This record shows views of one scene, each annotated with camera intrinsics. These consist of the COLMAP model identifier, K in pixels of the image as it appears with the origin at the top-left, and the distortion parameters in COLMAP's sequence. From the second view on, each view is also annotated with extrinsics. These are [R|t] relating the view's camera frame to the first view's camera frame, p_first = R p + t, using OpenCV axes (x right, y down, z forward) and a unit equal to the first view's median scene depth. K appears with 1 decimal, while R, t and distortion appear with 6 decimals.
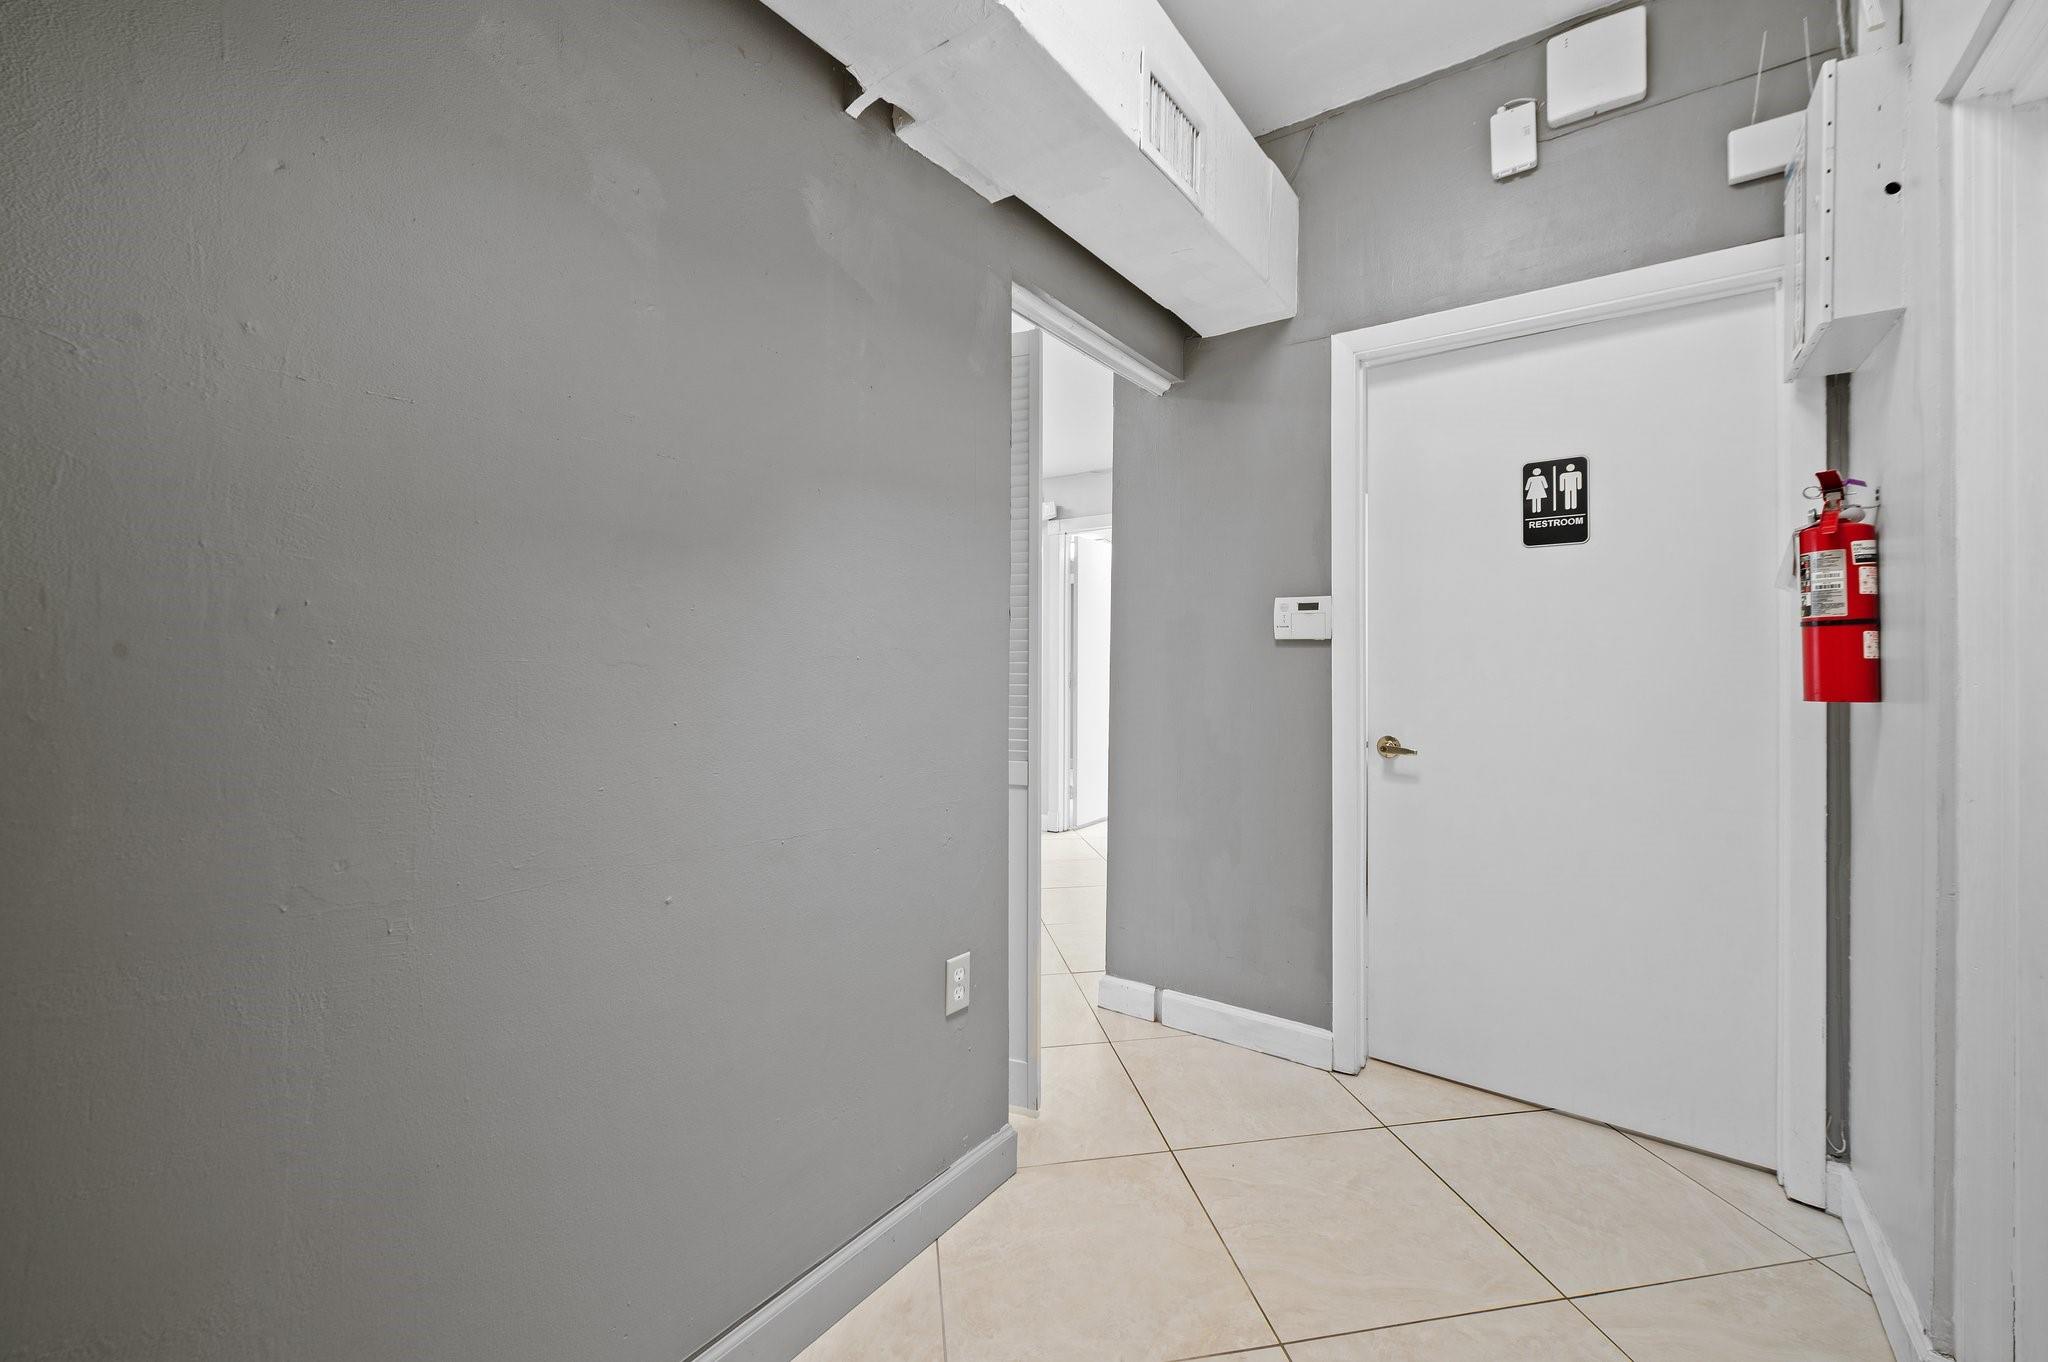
lens RADIAL K [[807.2, 0, 1030.7], [0, 807.2, 662.2], [0, 0, 1]] dist [-0.000123, -0.000154]
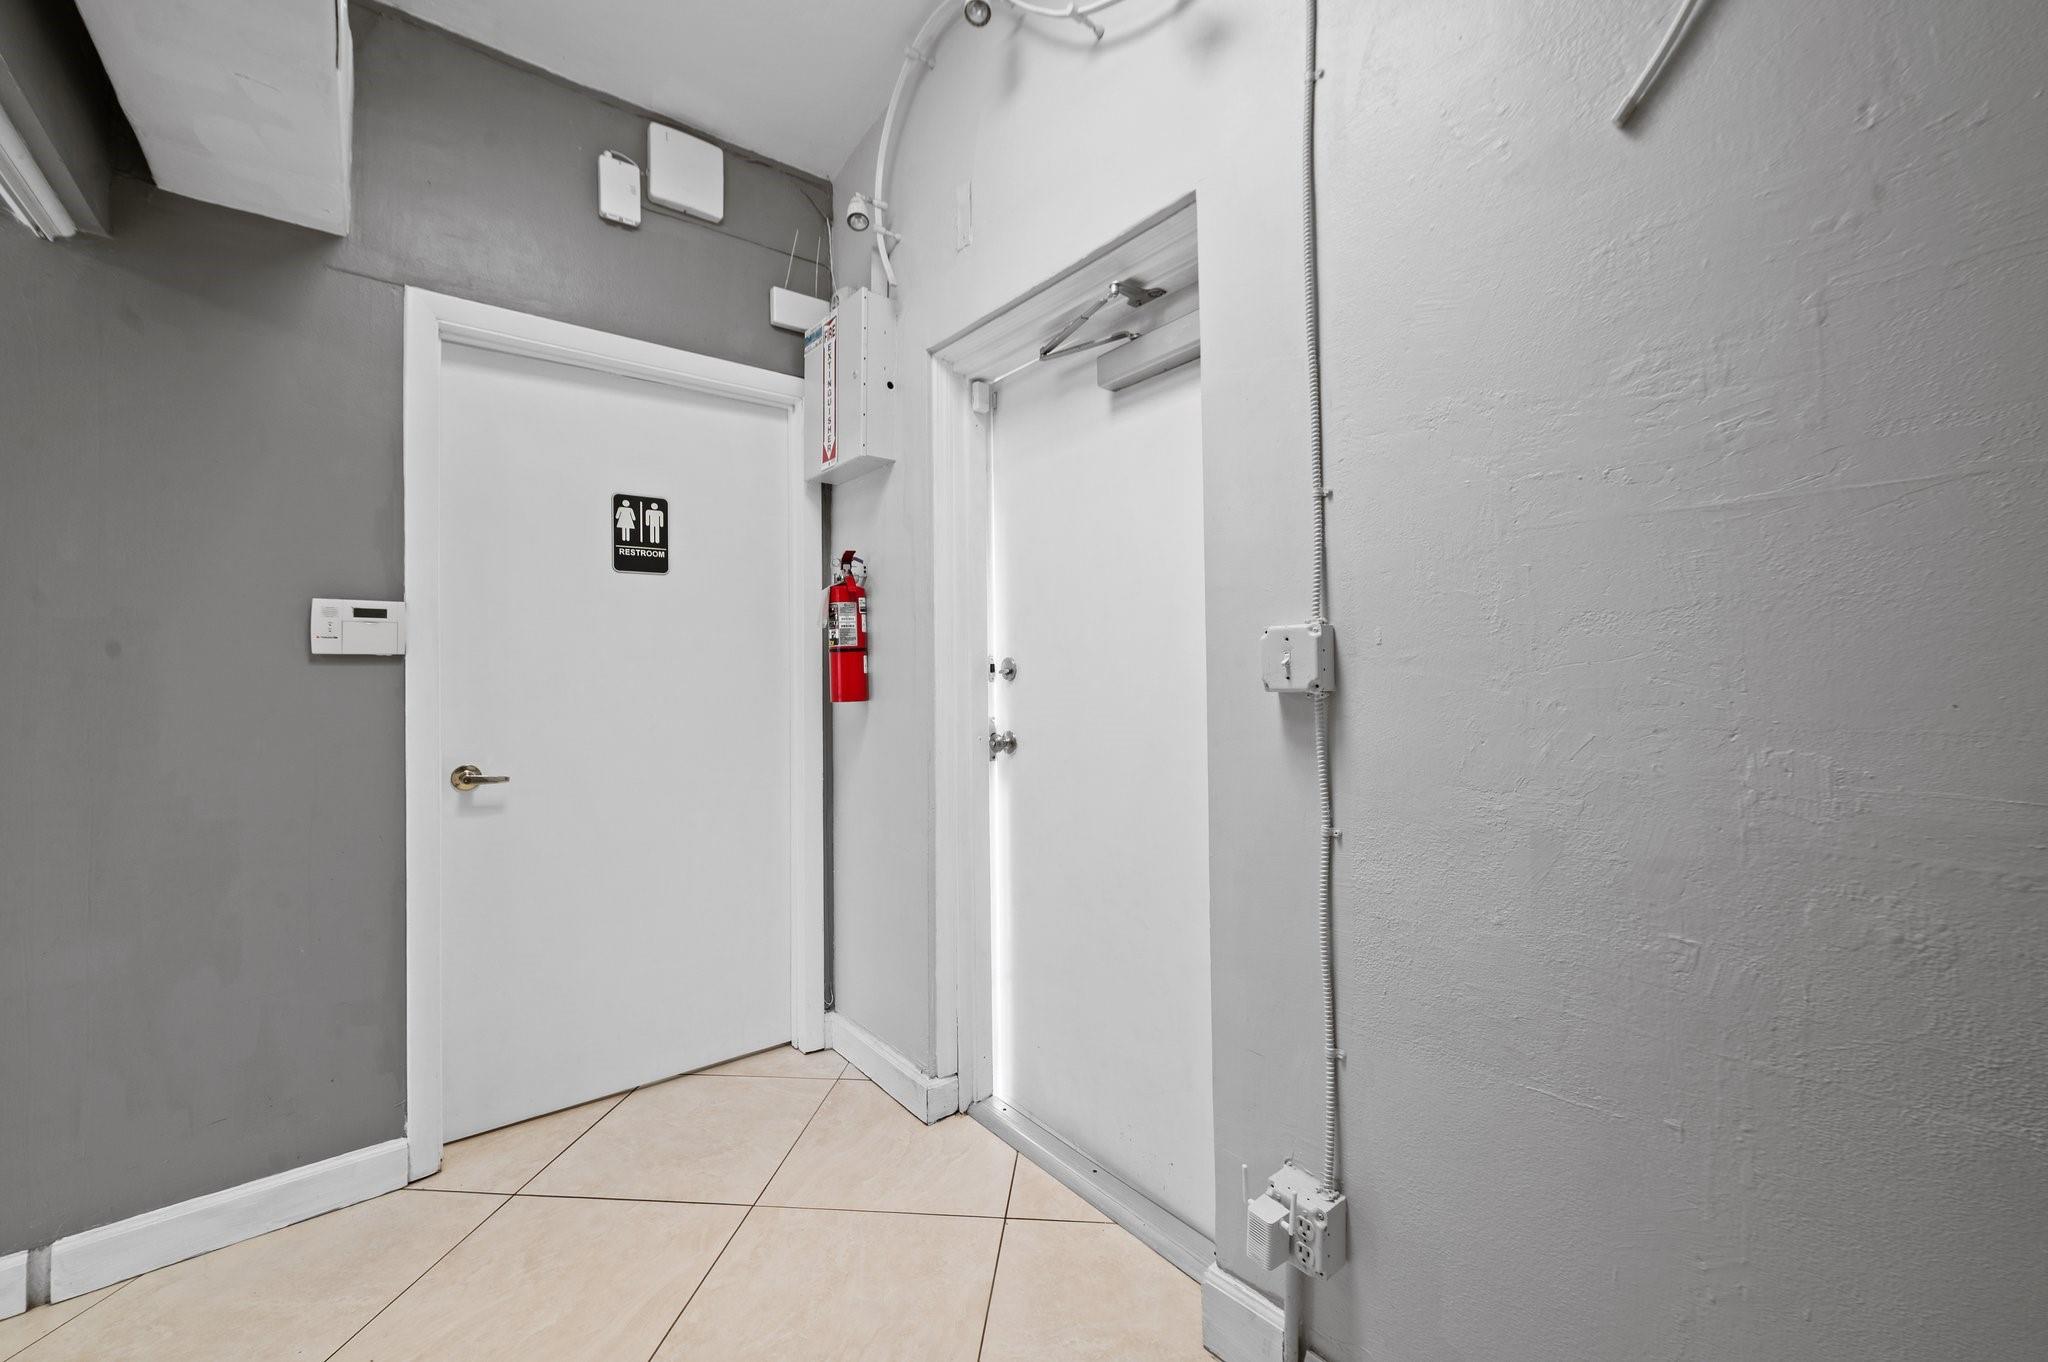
lens RADIAL K [[825.7, 0, 1028.3], [0, 825.7, 666.3], [0, 0, 1]] dist [0.000036, -0.000174]
pose [[0.263423, -0.000596, 0.964680, -0.308172], [0.014111, 0.999895, -0.003236, -0.006282], [-0.964577, 0.014465, 0.263404, 0.195793]]
